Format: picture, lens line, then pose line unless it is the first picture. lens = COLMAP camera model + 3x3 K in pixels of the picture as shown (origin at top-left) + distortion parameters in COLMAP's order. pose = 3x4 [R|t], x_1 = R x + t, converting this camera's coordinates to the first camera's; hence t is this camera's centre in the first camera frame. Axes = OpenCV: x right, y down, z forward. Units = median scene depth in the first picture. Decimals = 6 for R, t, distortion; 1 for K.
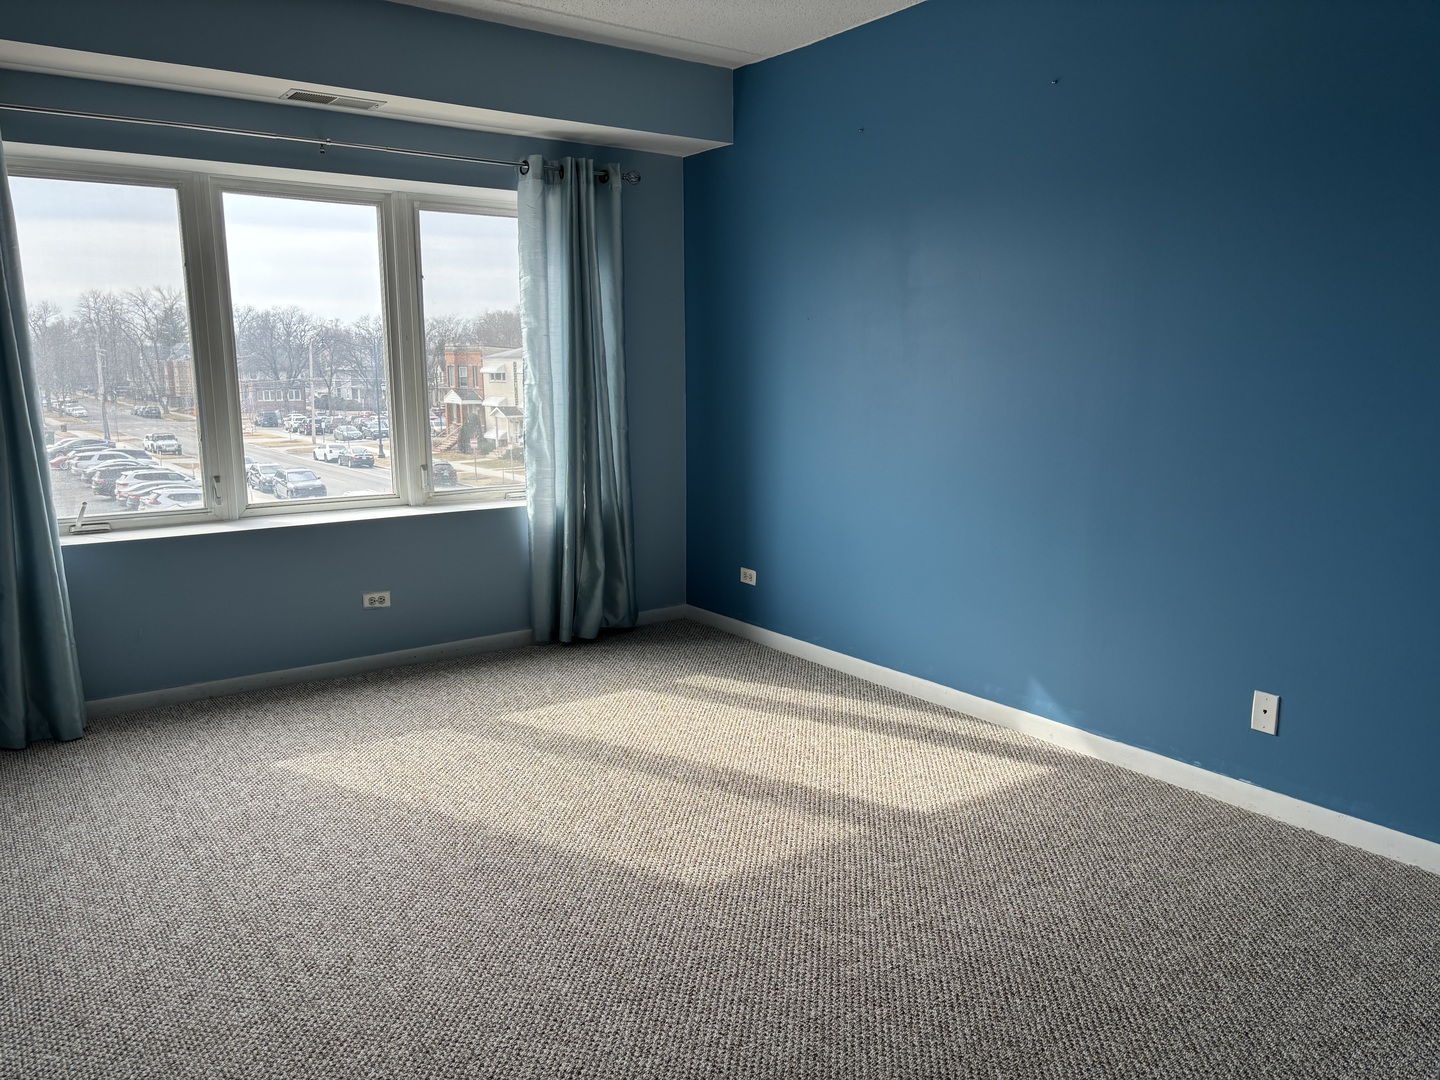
lens RADIAL K [[1078.2, 0, 727.6], [0, 1078.2, 544.7], [0, 0, 1]] dist [0.058806, -0.065786]
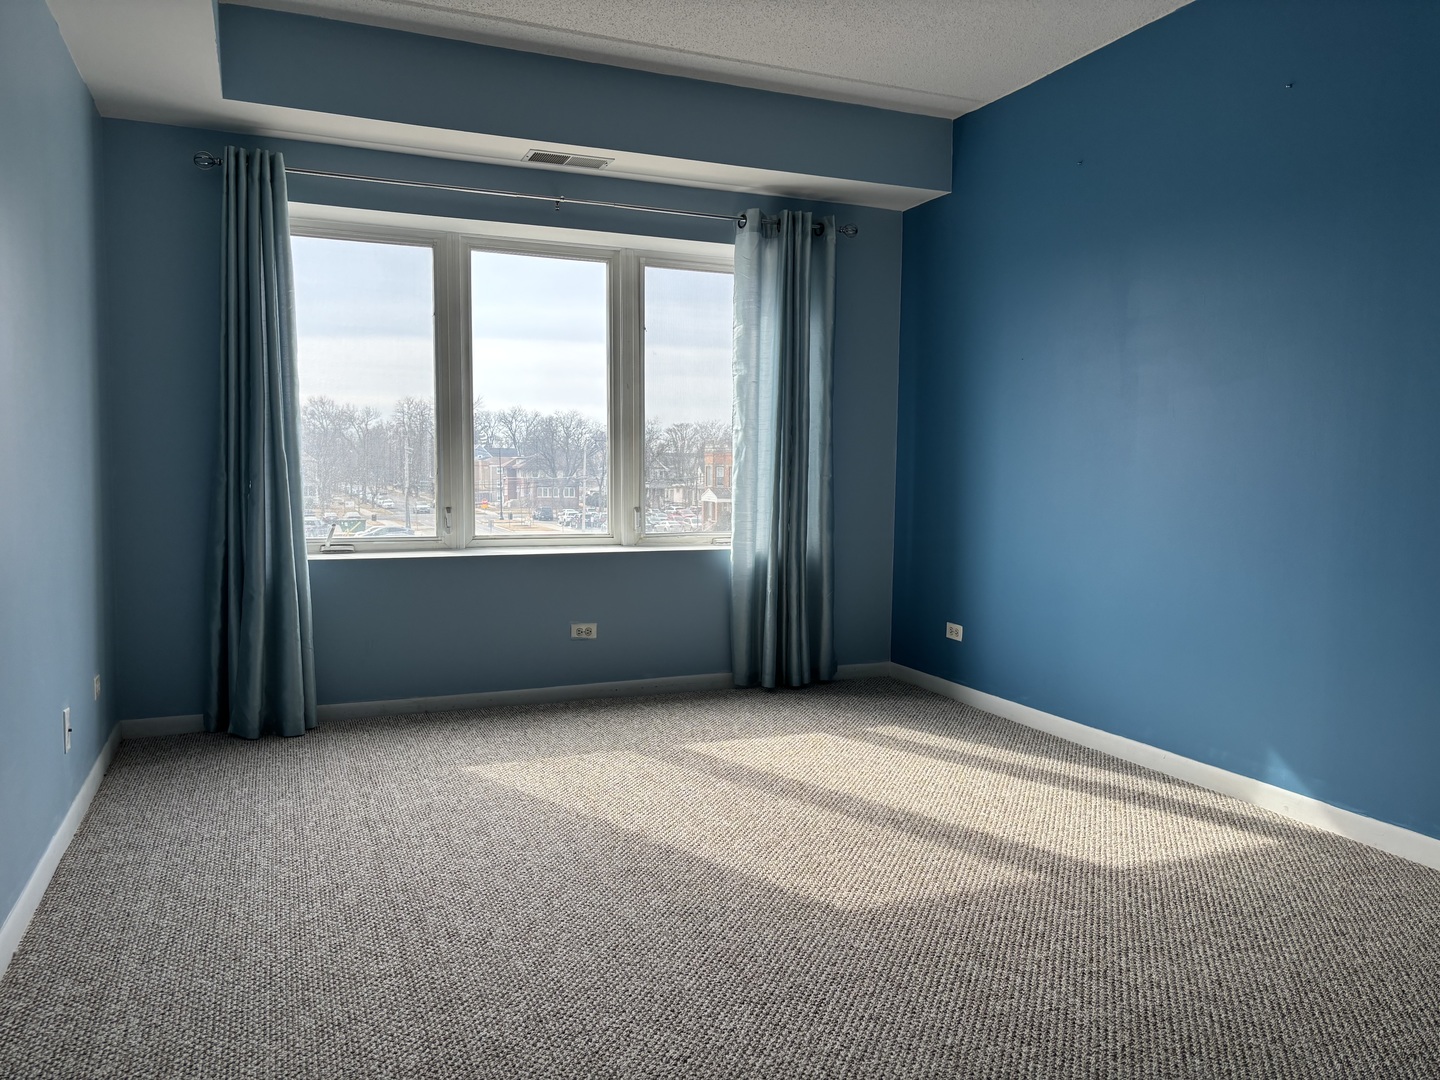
lens RADIAL K [[1078.2, 0, 727.6], [0, 1078.2, 544.7], [0, 0, 1]] dist [0.058806, -0.065786]
pose [[0.973452, 0.028481, -0.227113, 0.064282], [-0.049547, 0.994923, -0.087601, 0.077046], [0.223465, 0.096528, 0.969920, 0.032441]]
